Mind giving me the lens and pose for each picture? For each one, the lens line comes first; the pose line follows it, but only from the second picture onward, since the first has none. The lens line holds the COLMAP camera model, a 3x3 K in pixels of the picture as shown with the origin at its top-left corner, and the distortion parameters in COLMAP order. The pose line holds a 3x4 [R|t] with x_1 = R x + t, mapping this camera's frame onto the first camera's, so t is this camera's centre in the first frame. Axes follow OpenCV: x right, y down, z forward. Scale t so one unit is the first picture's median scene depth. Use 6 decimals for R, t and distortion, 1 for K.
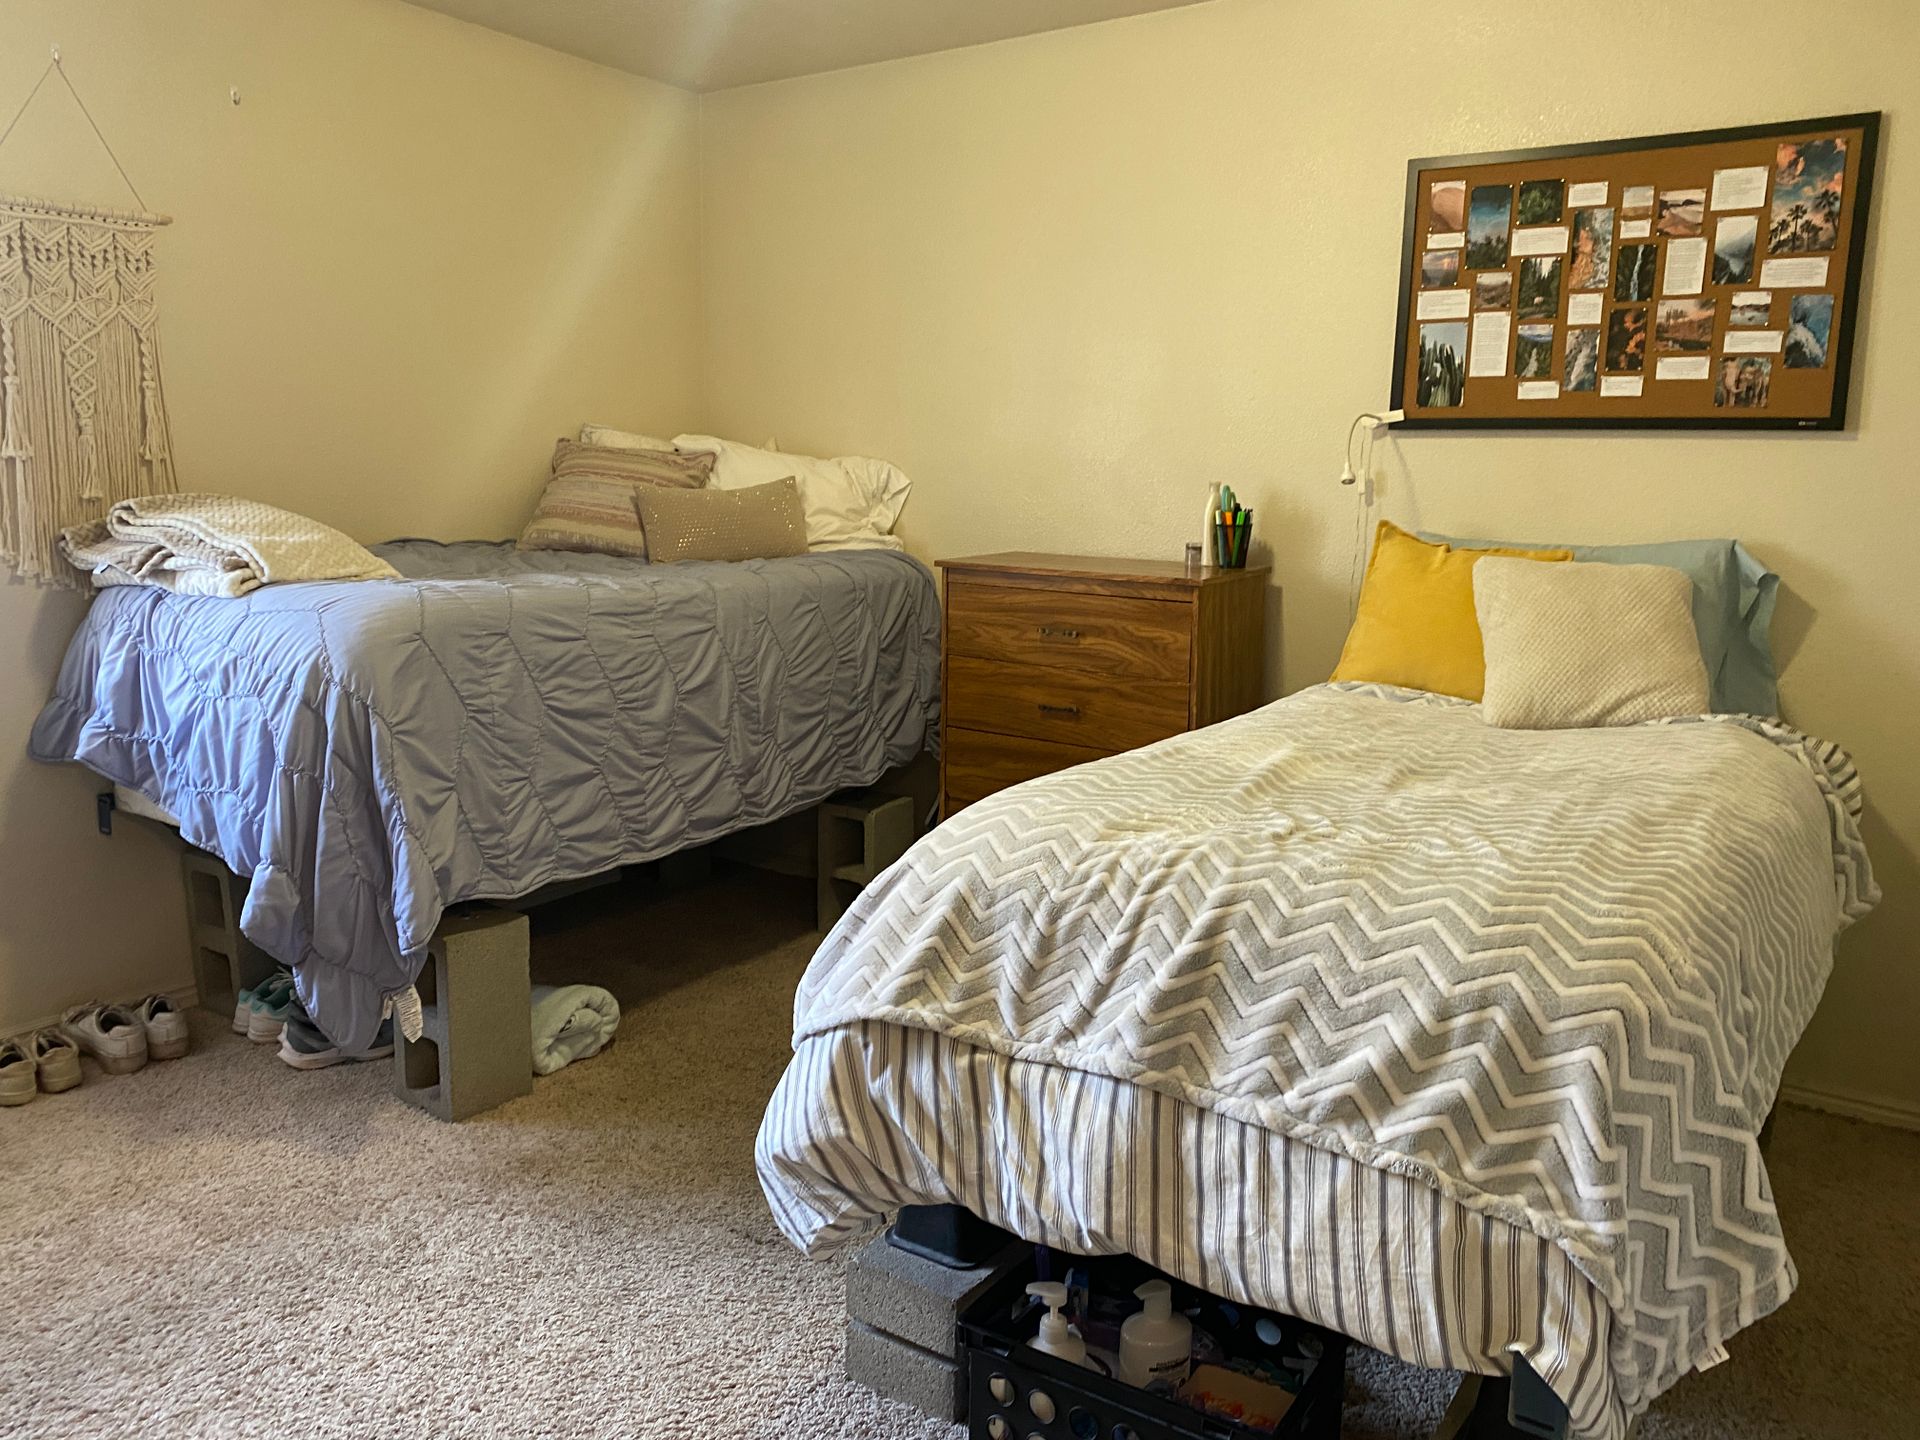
lens RADIAL K [[1454.3, 0, 950.7], [0, 1454.3, 713.9], [0, 0, 1]] dist [0.006132, 0.002130]
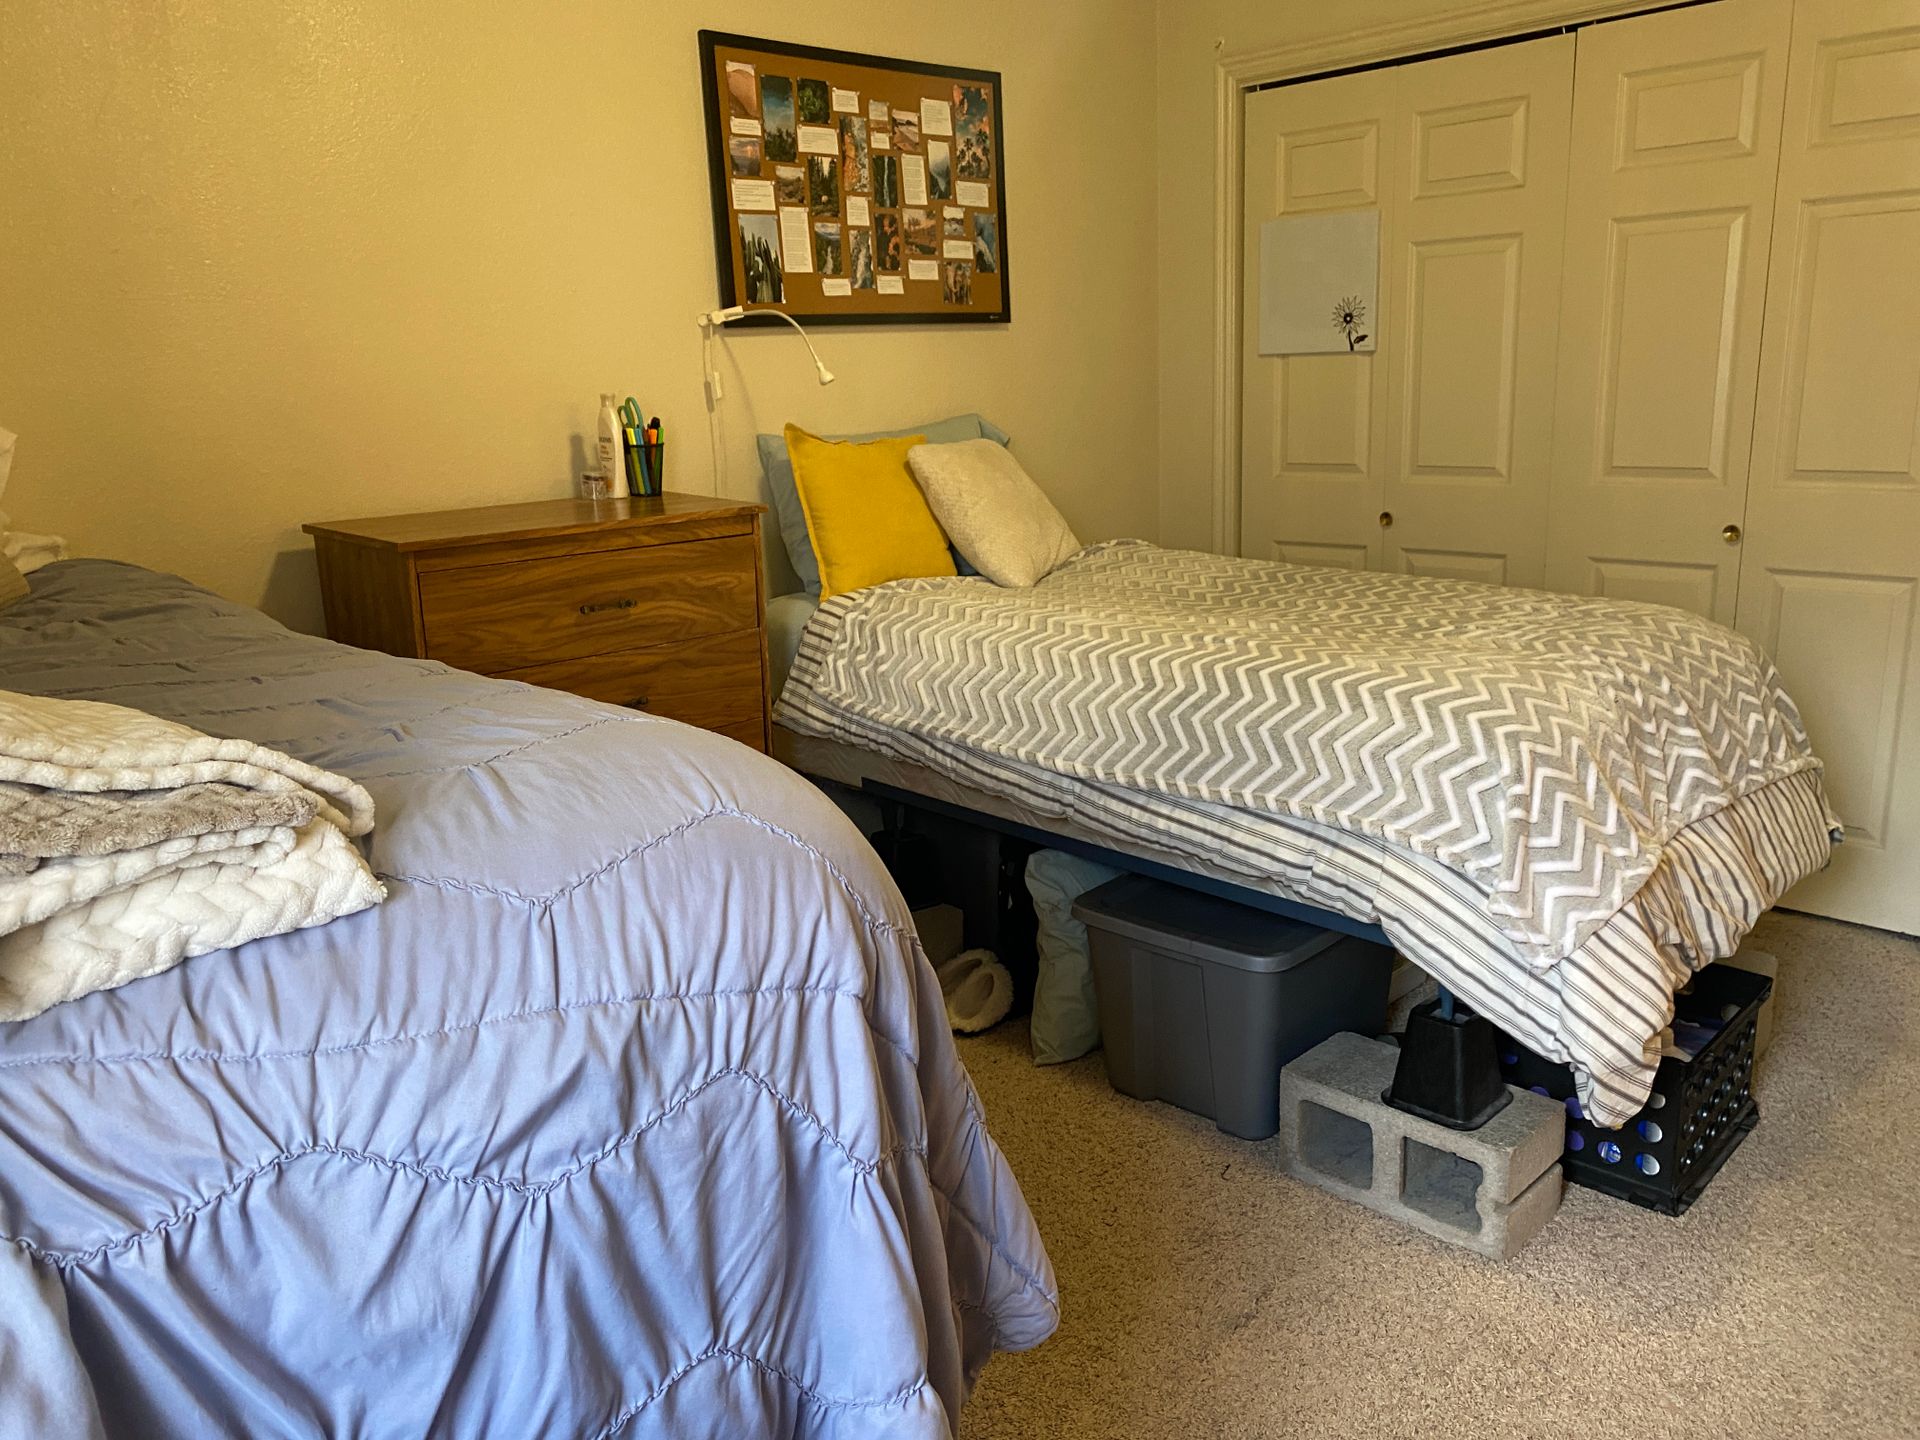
lens RADIAL K [[1454.3, 0, 952.3], [0, 1454.3, 724.3], [0, 0, 1]] dist [0.006132, 0.002130]
pose [[0.209431, -0.262646, 0.941889, -0.664049], [0.211204, 0.952664, 0.218689, -0.136332], [-0.954742, 0.153130, 0.254989, 0.714579]]
